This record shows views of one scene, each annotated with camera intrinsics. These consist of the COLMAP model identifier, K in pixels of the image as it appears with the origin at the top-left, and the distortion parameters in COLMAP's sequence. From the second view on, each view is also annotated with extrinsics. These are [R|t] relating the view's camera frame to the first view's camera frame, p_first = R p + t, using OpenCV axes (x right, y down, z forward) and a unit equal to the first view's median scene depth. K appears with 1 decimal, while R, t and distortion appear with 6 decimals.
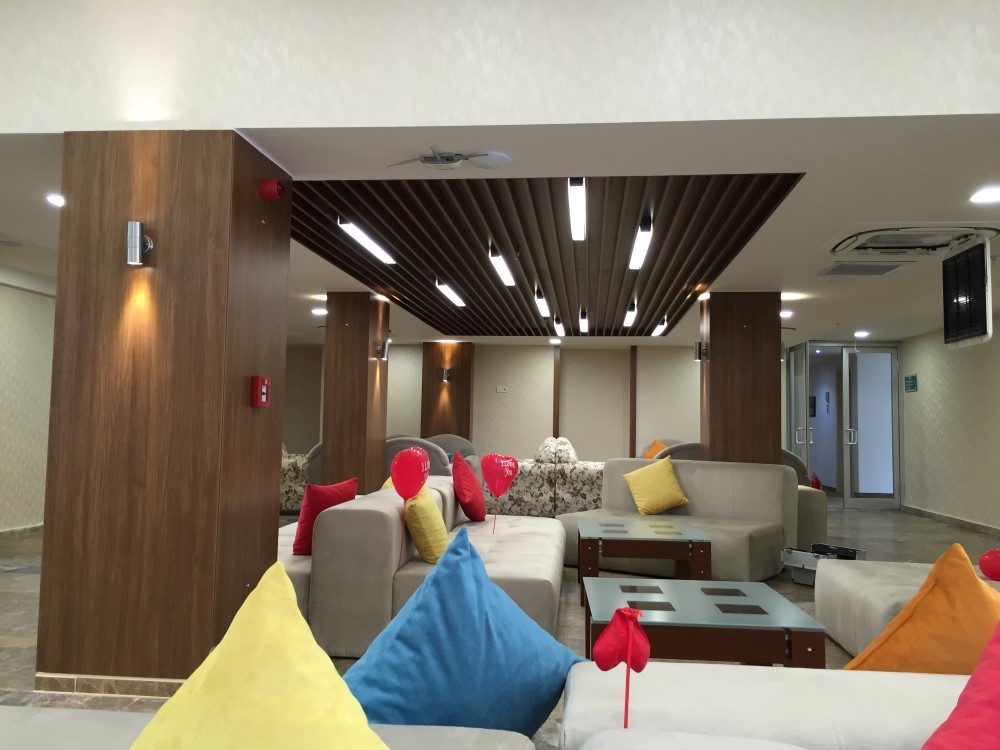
lens RADIAL K [[859.9, 0, 501.1], [0, 859.9, 370.8], [0, 0, 1]] dist [0.044643, -0.056310]
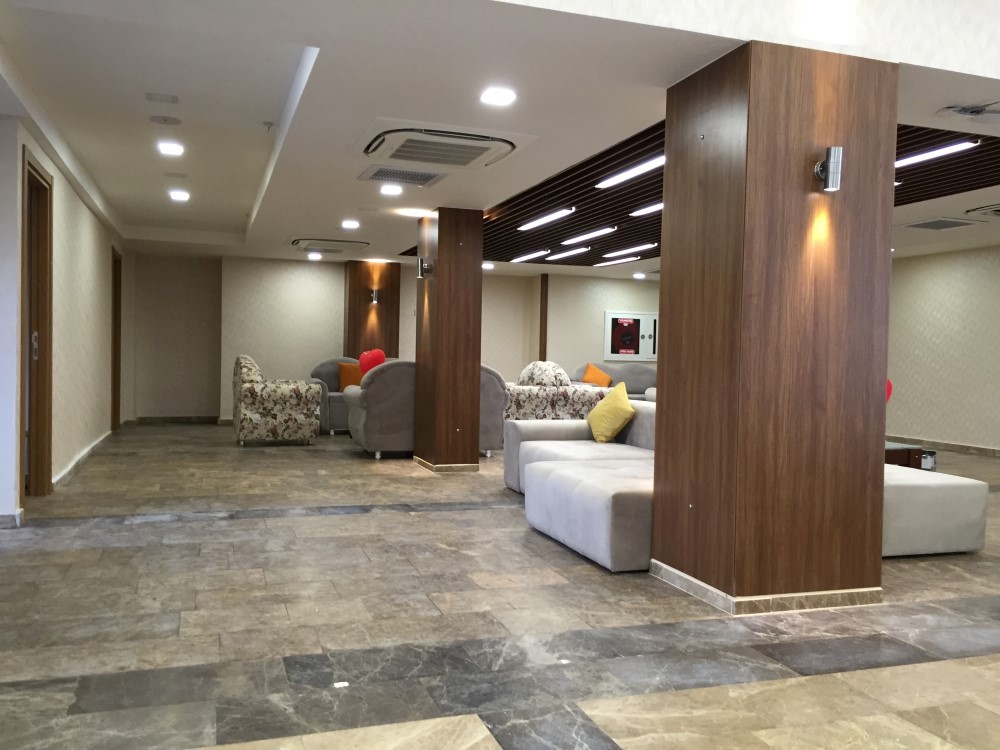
lens RADIAL K [[859.9, 0, 497.7], [0, 859.9, 376.7], [0, 0, 1]] dist [0.044643, -0.056310]
pose [[0.912007, -0.007803, 0.410101, -1.169098], [-0.031700, 0.995488, 0.089438, 0.013727], [-0.408949, -0.094568, 0.907644, 0.227725]]
